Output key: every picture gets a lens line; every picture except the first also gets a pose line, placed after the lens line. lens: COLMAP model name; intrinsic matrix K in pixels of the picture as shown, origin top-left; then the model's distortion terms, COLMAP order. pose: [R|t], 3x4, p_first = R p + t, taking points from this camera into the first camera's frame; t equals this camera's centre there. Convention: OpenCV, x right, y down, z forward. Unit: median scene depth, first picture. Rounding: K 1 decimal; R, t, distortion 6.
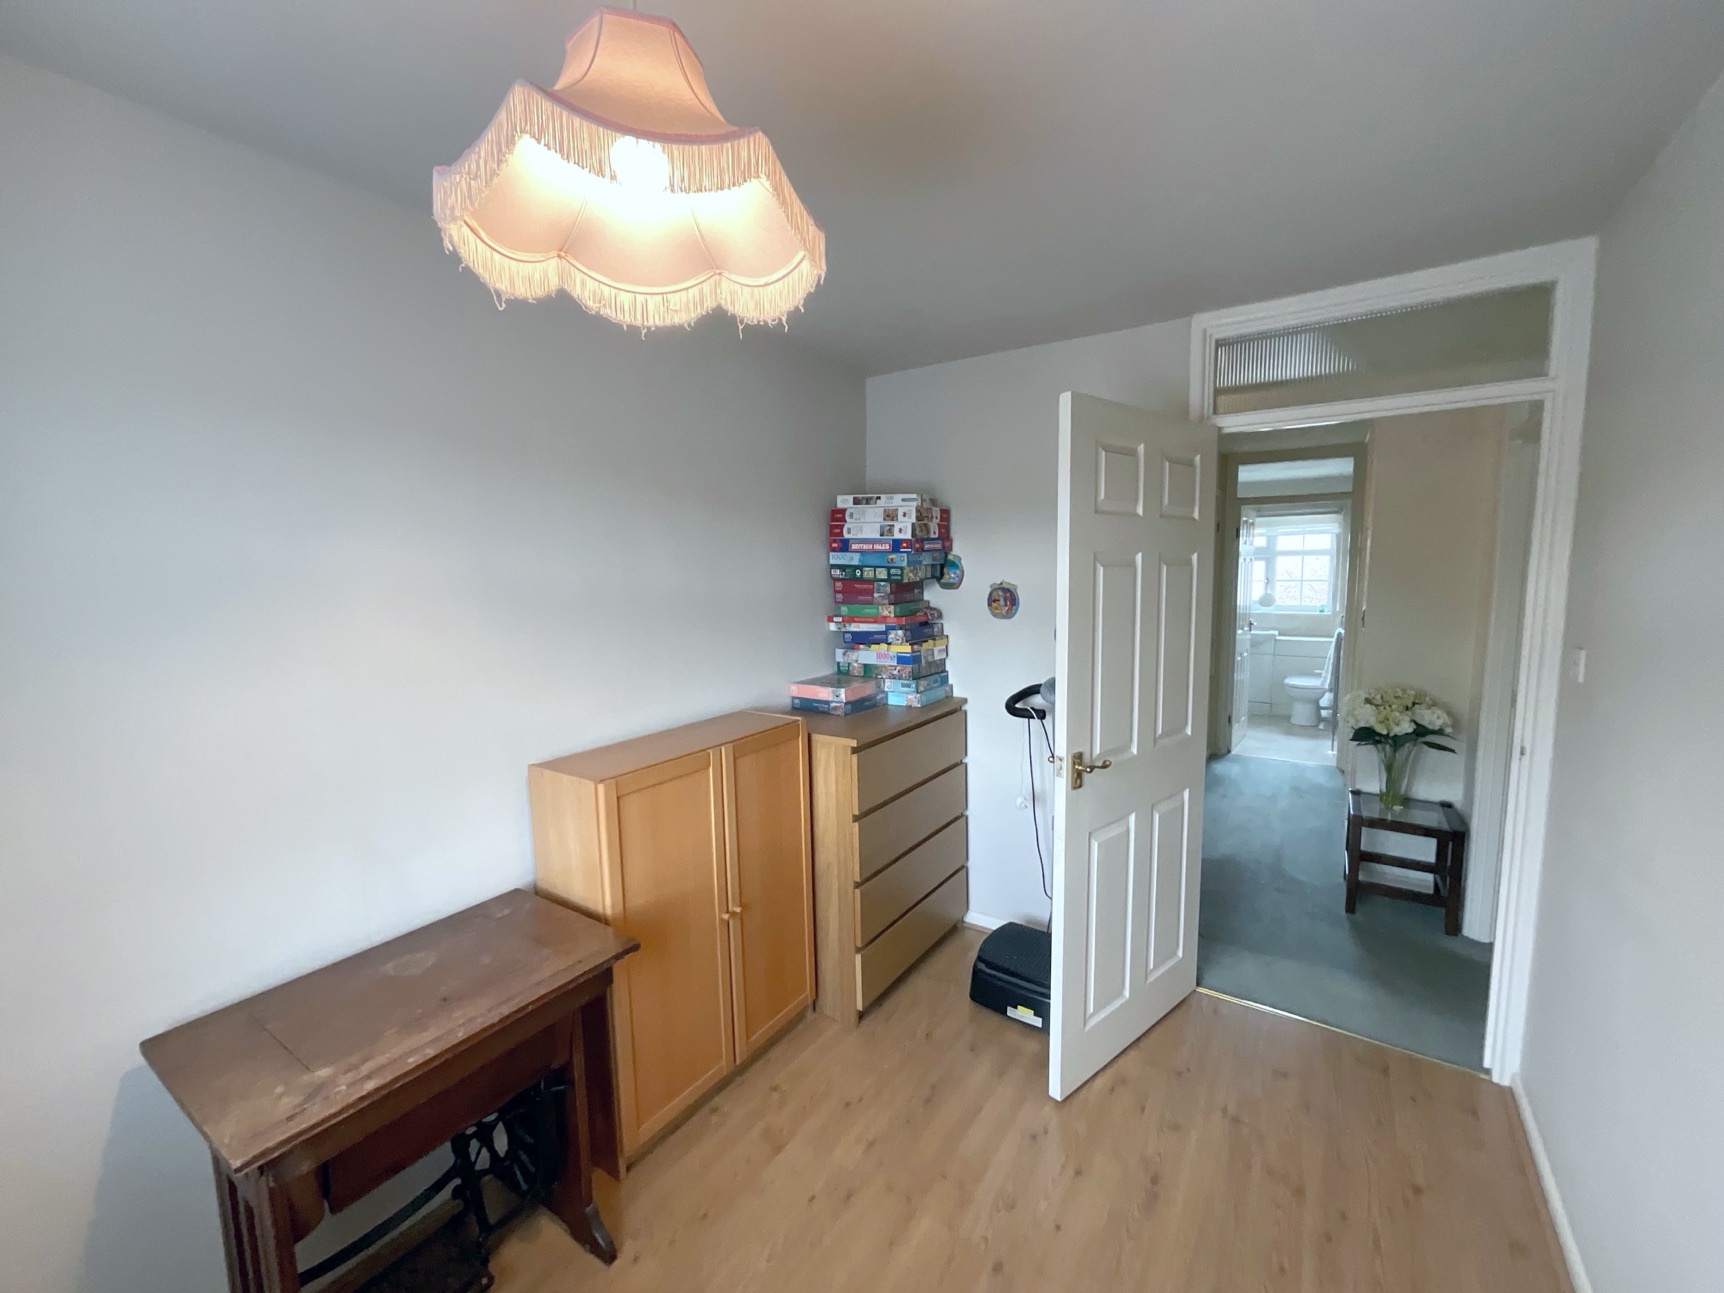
lens RADIAL K [[699.8, 0, 862.0], [0, 699.8, 646.5], [0, 0, 1]] dist [-0.008060, 0.005475]
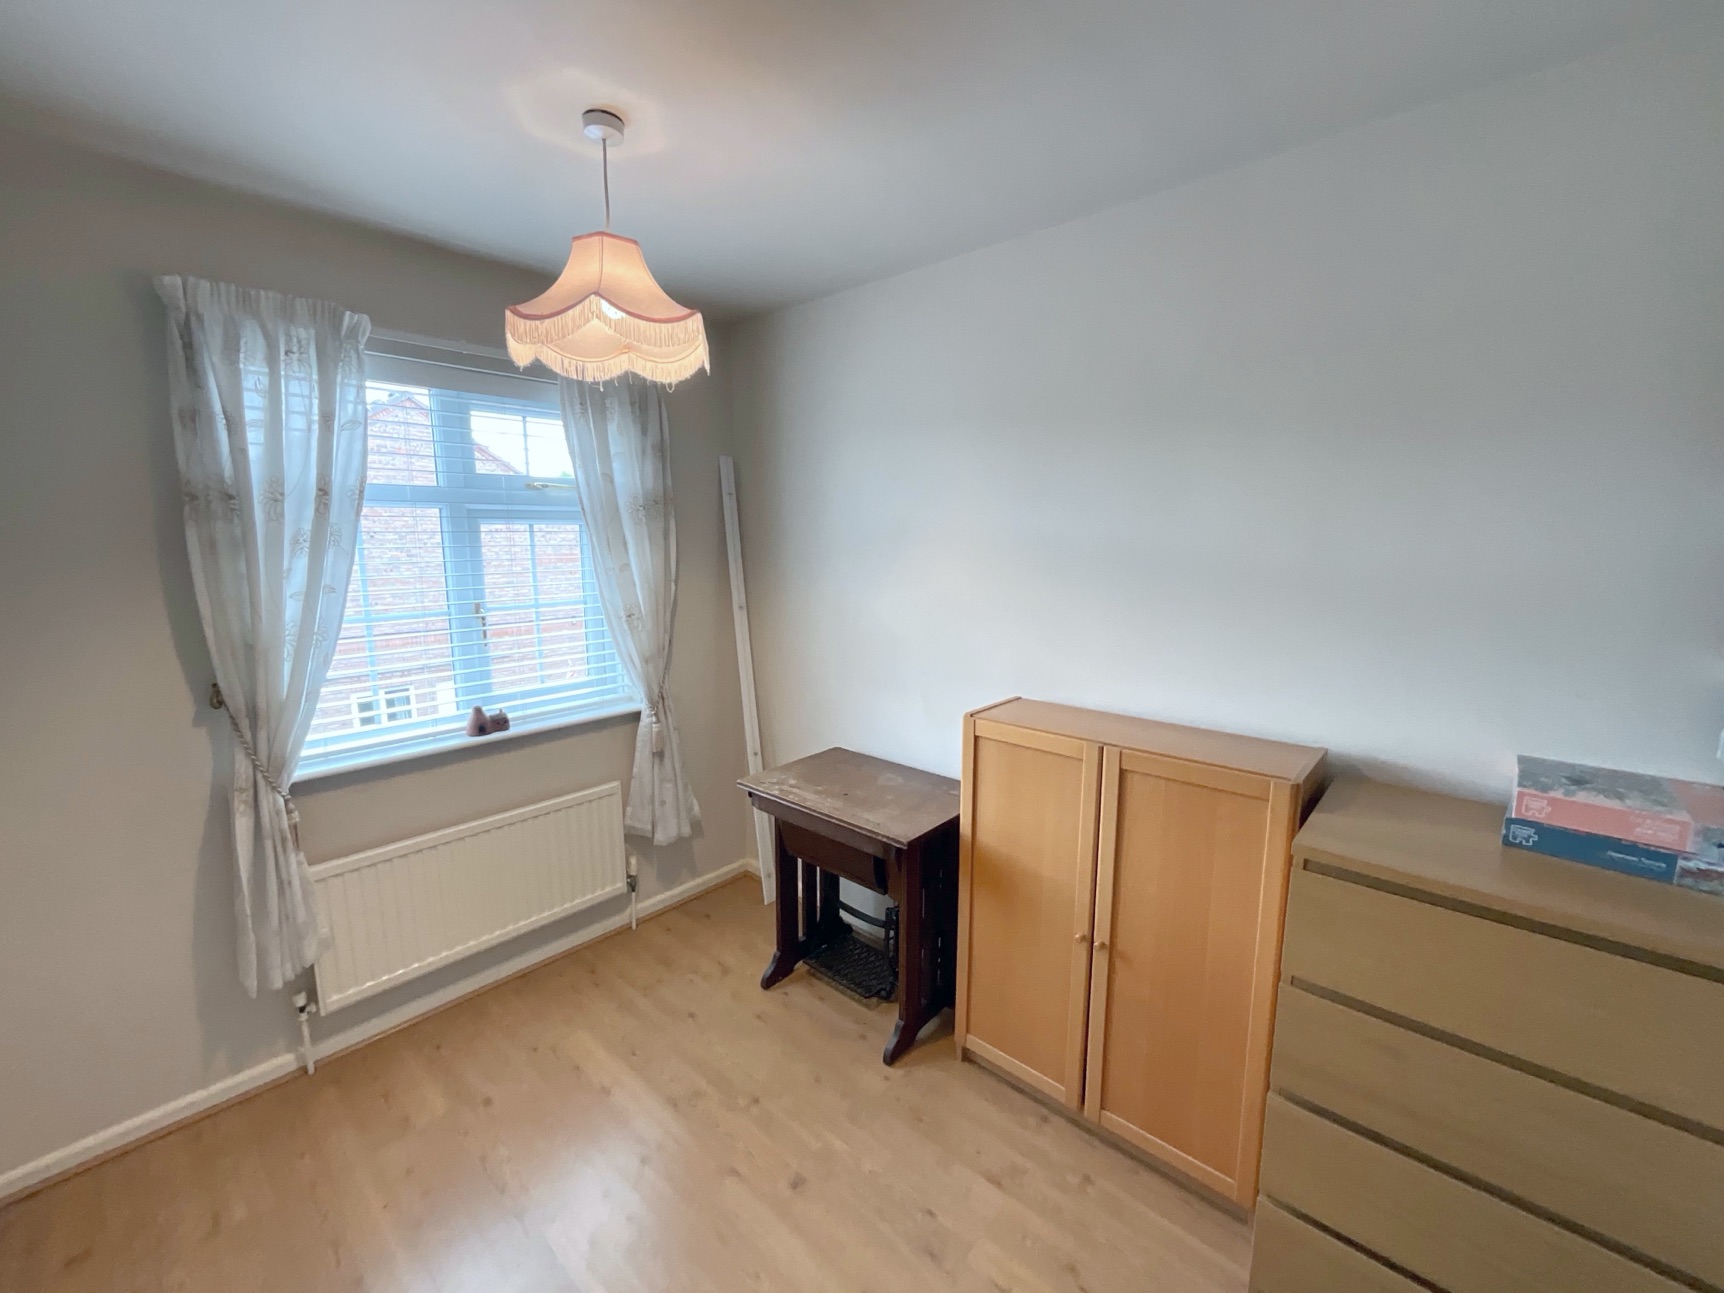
lens RADIAL K [[699.8, 0, 862.0], [0, 699.8, 646.5], [0, 0, 1]] dist [-0.008060, 0.005475]
pose [[-0.136694, 0.182500, -0.973657, 0.671494], [-0.111611, 0.973788, 0.198194, -0.112256], [0.984306, 0.135763, -0.112741, 0.865135]]
